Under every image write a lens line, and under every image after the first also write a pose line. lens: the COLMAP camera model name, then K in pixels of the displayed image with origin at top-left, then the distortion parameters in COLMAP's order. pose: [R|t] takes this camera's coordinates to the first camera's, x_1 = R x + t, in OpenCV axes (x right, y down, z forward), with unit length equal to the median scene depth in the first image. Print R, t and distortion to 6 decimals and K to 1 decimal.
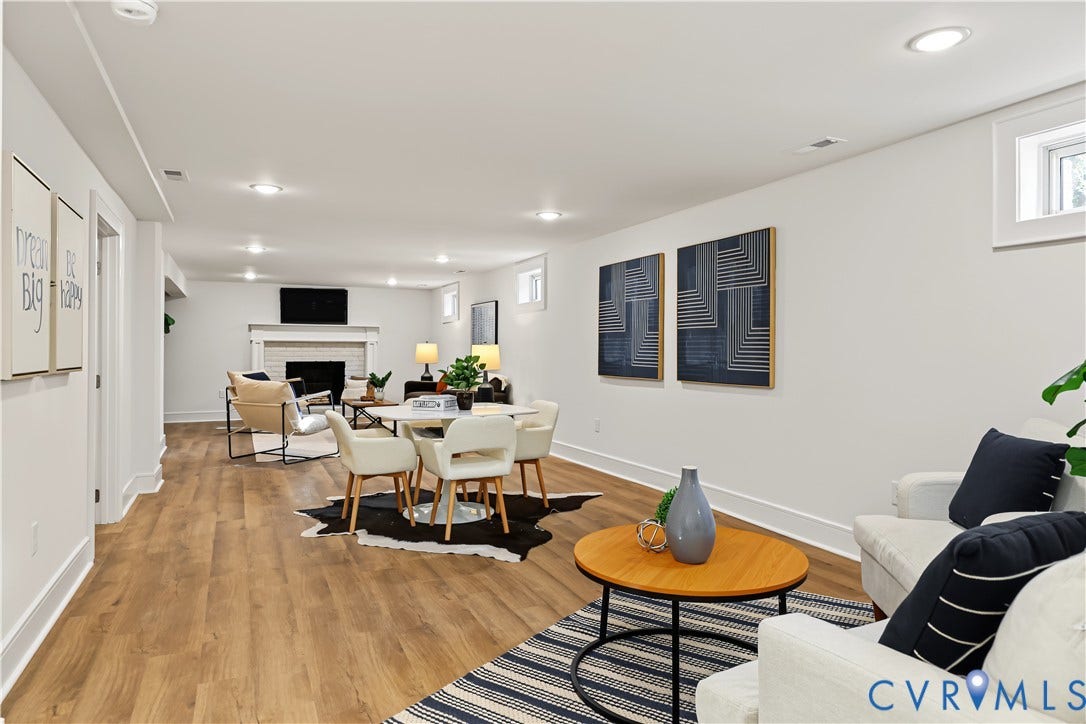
lens RADIAL K [[684.3, 0, 551.5], [0, 684.3, 344.1], [0, 0, 1]] dist [0.001192, -0.002150]
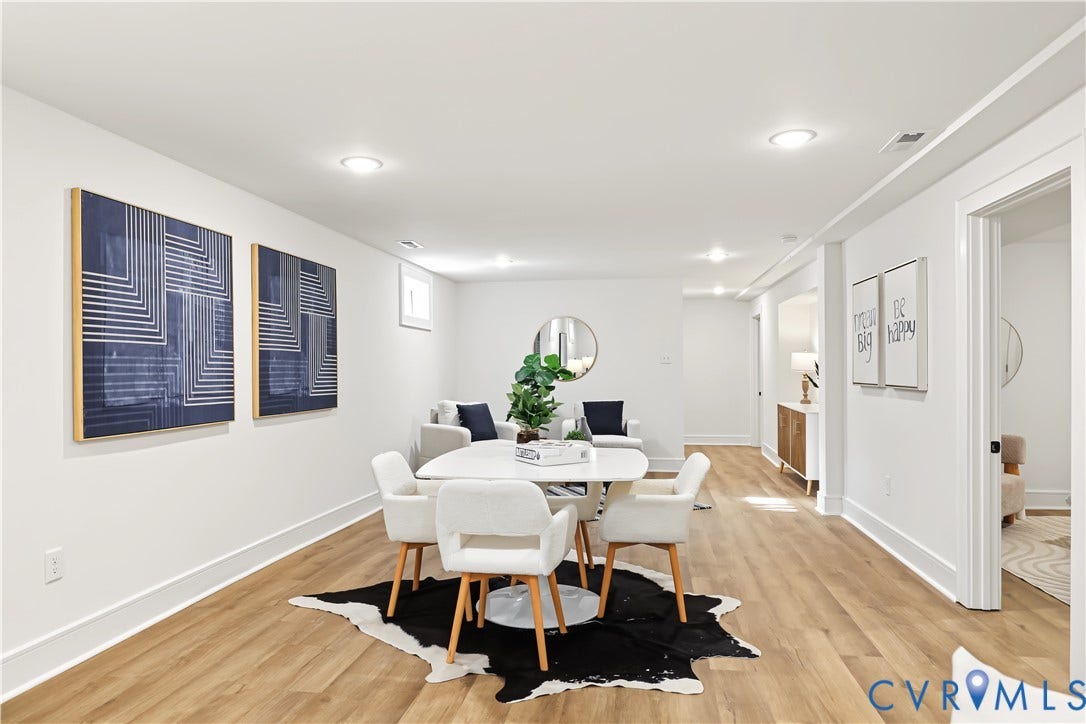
lens RADIAL K [[684.3, 0, 544.0], [0, 684.3, 370.4], [0, 0, 1]] dist [0.001192, -0.002150]
pose [[-0.835444, 0.004561, 0.549557, -0.601424], [0.002759, 0.999988, -0.004106, 0.006062], [-0.549569, -0.001914, -0.835446, 1.757641]]
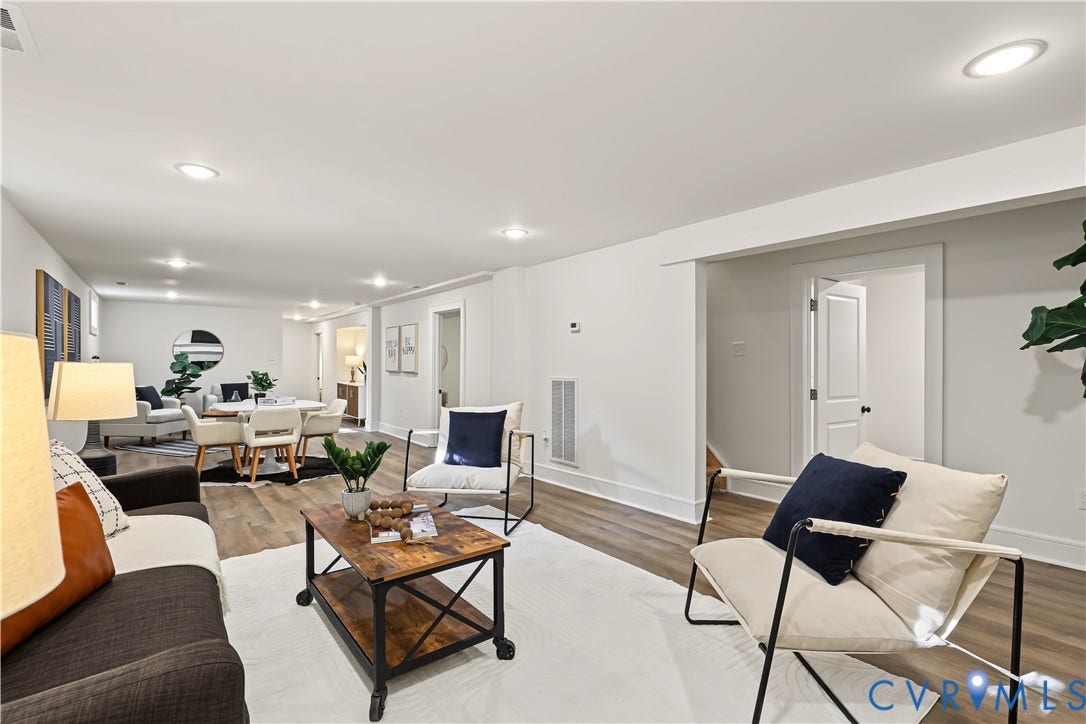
lens RADIAL K [[484.2, 0, 548.4], [0, 484.2, 364.2], [0, 0, 1]] dist [0.001561, 0.000137]
pose [[-0.972439, -0.001929, -0.233151, -0.575495], [-0.001109, 0.999993, -0.003648, 0.004148], [0.233157, -0.003289, -0.972434, 2.507823]]
